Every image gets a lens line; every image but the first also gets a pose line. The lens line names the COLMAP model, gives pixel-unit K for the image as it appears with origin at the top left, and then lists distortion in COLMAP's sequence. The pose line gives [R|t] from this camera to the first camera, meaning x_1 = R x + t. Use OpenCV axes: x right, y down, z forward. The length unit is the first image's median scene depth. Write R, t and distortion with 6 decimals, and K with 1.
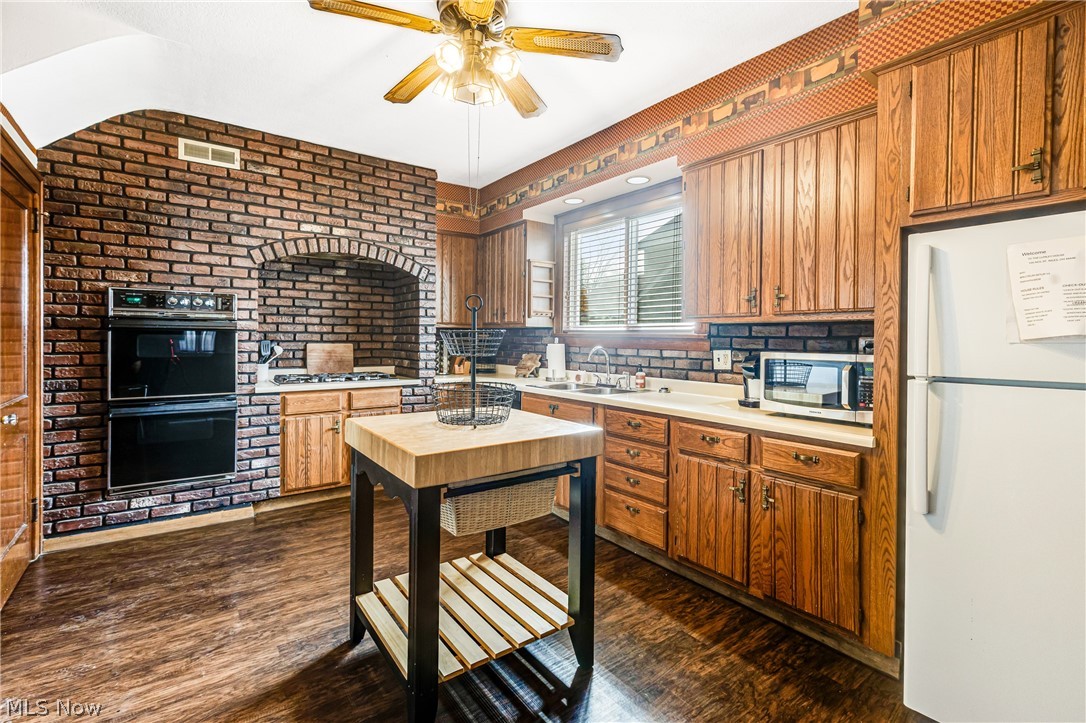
lens RADIAL K [[484.6, 0, 534.5], [0, 484.6, 337.7], [0, 0, 1]] dist [-0.000087, -0.000174]
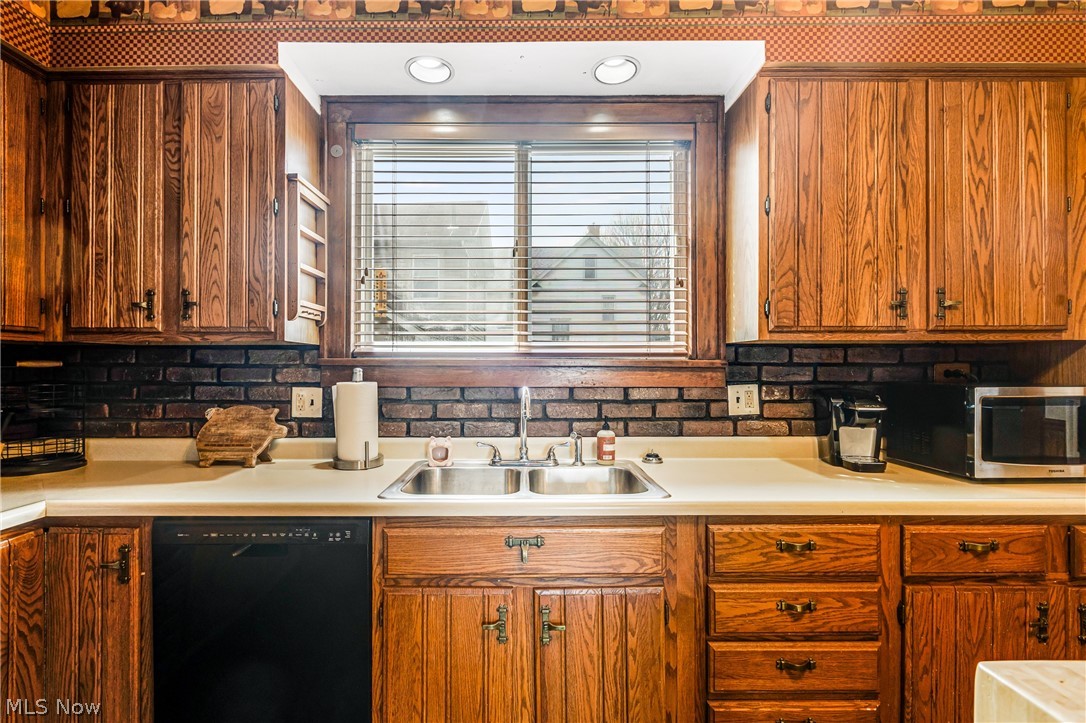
lens RADIAL K [[484.6, 0, 533.5], [0, 484.6, 364.8], [0, 0, 1]] dist [-0.000087, -0.000174]
pose [[0.591461, -0.001435, 0.806332, -0.304261], [0.007226, 0.999968, -0.003521, -0.000935], [-0.806301, 0.007910, 0.591453, 0.848778]]
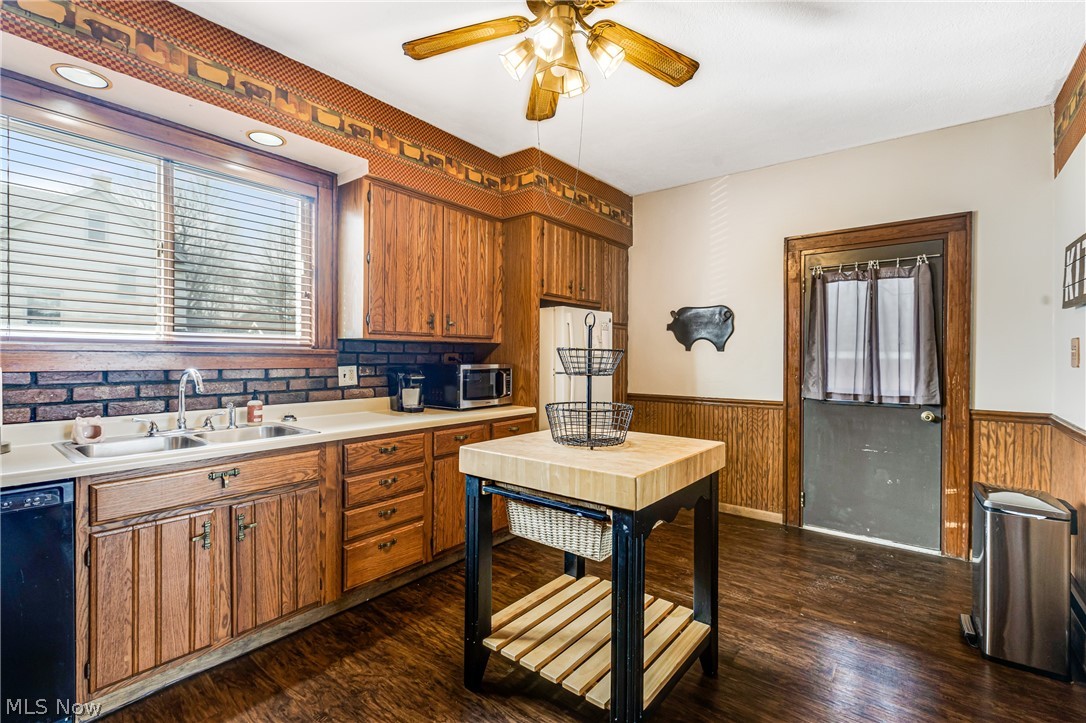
lens RADIAL K [[484.6, 0, 534.0], [0, 484.6, 361.4], [0, 0, 1]] dist [-0.000087, -0.000174]
pose [[-0.246769, -0.014718, 0.968963, -0.675620], [-0.001503, 0.999889, 0.014805, 0.000893], [-0.969073, 0.002197, -0.246764, 0.881189]]
